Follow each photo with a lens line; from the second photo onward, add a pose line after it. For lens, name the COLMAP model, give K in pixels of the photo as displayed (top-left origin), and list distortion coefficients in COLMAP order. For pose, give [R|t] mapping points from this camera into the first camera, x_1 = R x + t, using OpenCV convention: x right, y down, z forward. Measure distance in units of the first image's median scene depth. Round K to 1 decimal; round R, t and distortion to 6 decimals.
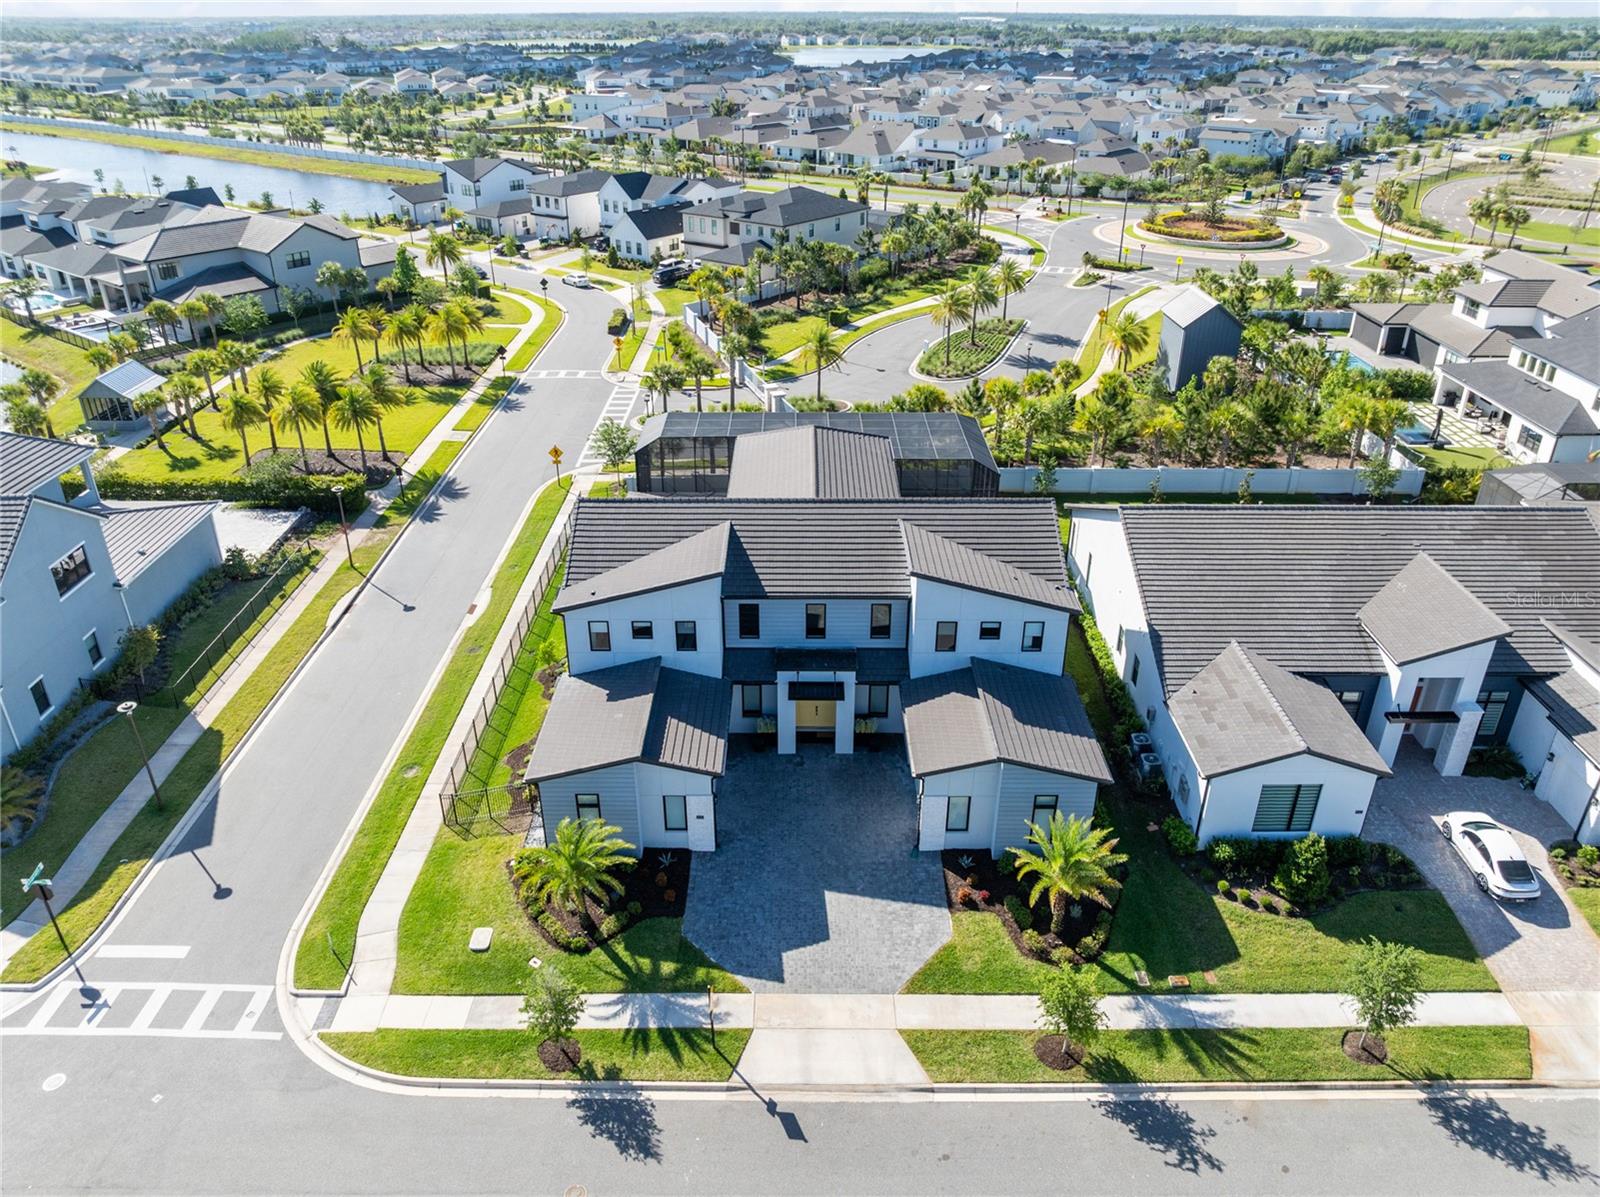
lens RADIAL K [[1117.3, 0, 790.8], [0, 1117.3, 603.2], [0, 0, 1]] dist [-0.018799, 0.002299]
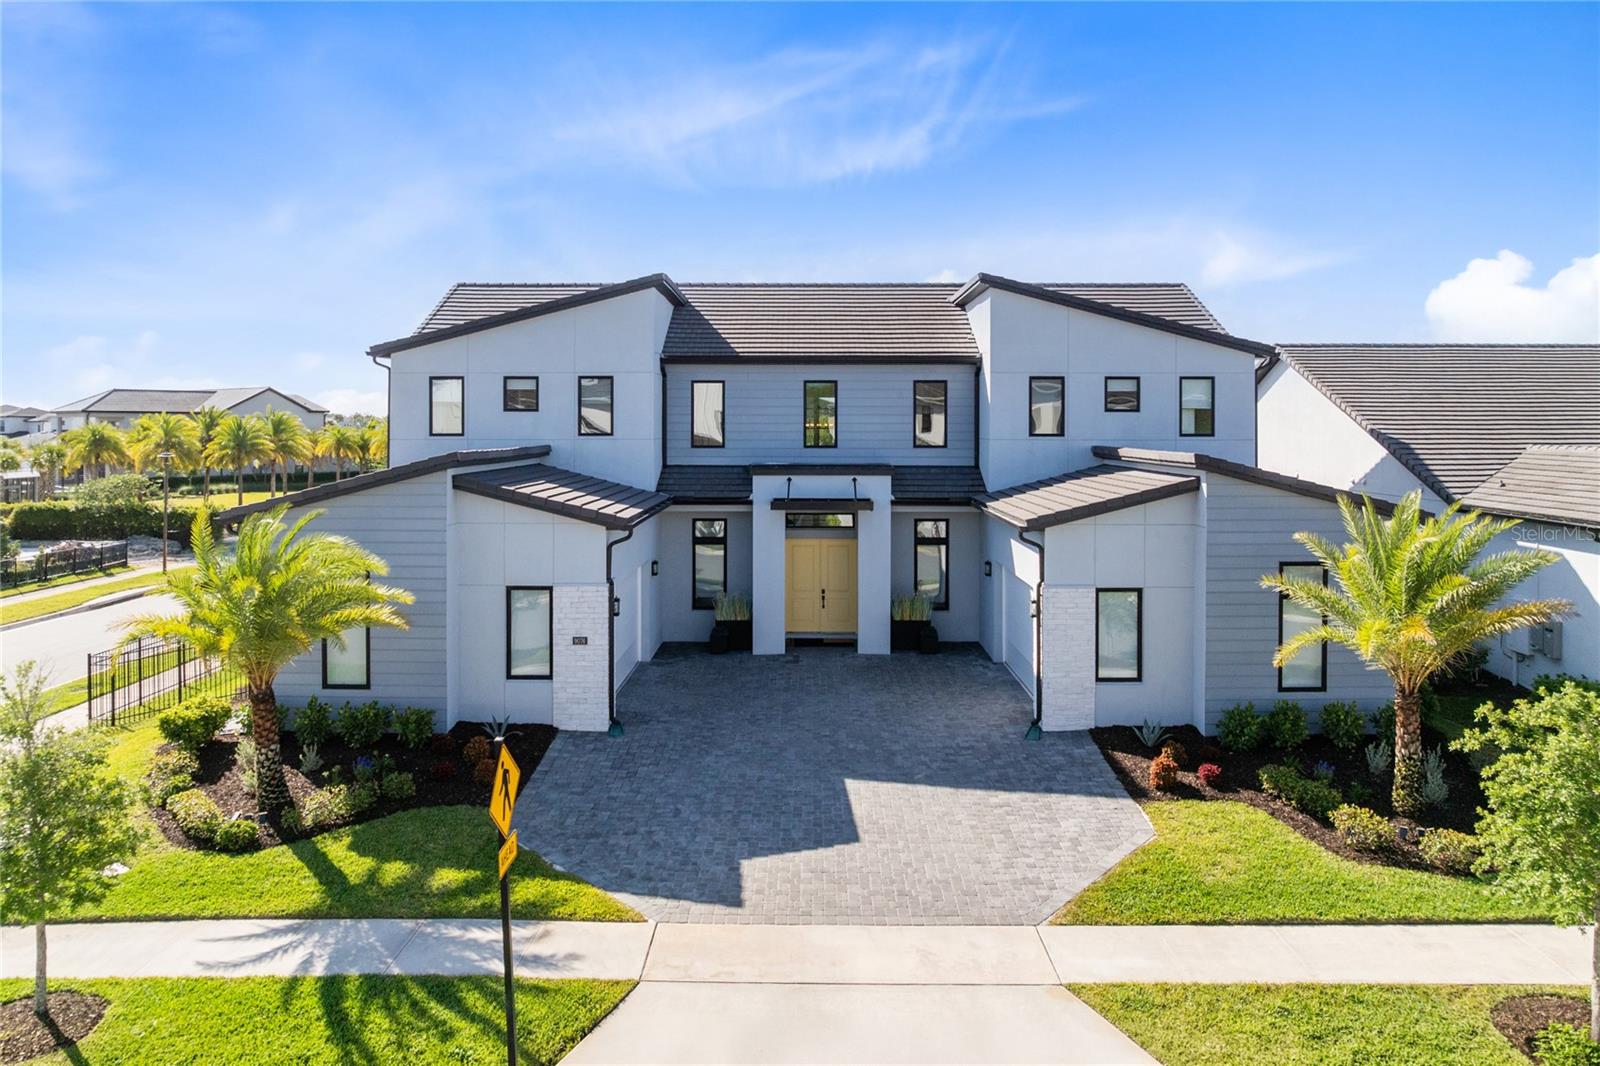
lens RADIAL K [[1130.7, 0, 791.5], [0, 1130.7, 418.9], [0, 0, 1]] dist [-0.031584, 0.001656]
pose [[0.999977, 0.003079, -0.006058, 0.013074], [-0.005557, 0.883545, -0.468314, 0.361151], [0.003911, 0.468337, 0.883541, 0.570899]]
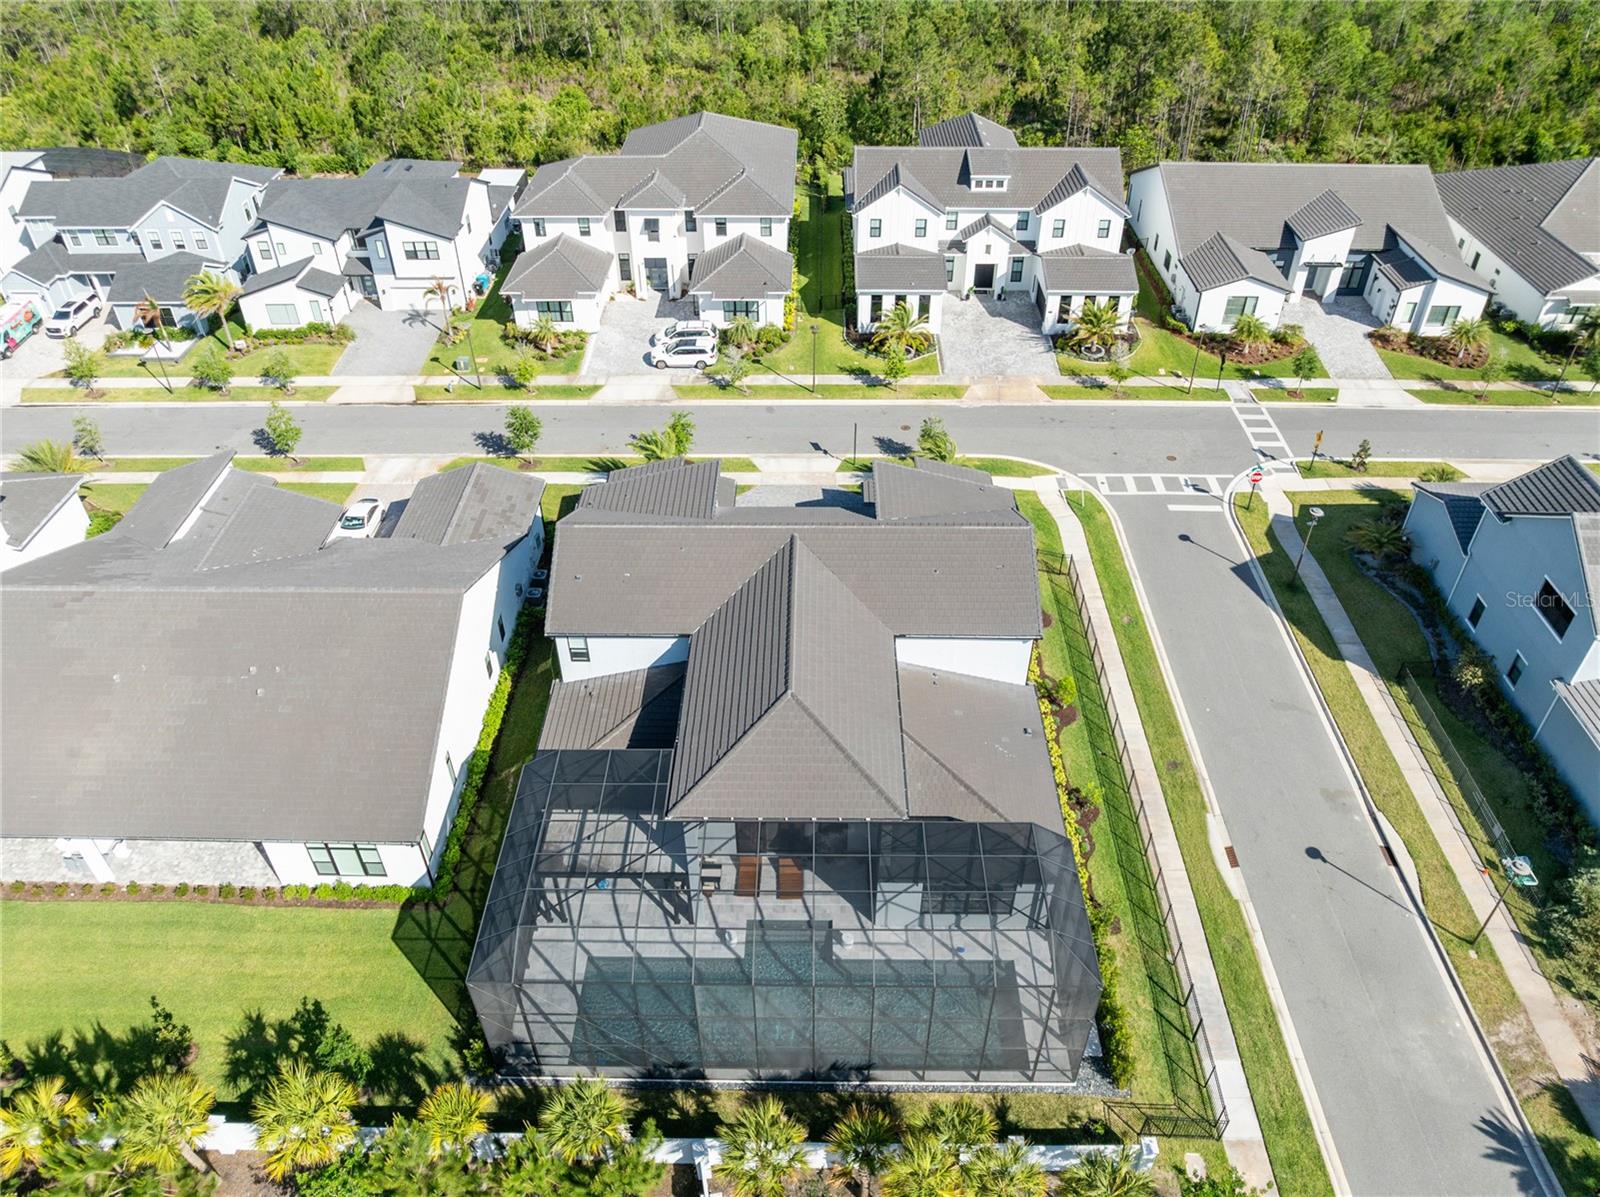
lens RADIAL K [[1137.3, 0, 800.0], [0, 1137.3, 598.5], [0, 0, 1]] dist [-0.044505, -0.004606]
pose [[-0.999964, -0.002332, 0.008205, 0.011285], [0.006664, 0.386987, 0.922061, -1.257964], [-0.005325, 0.922082, -0.386957, 1.827469]]
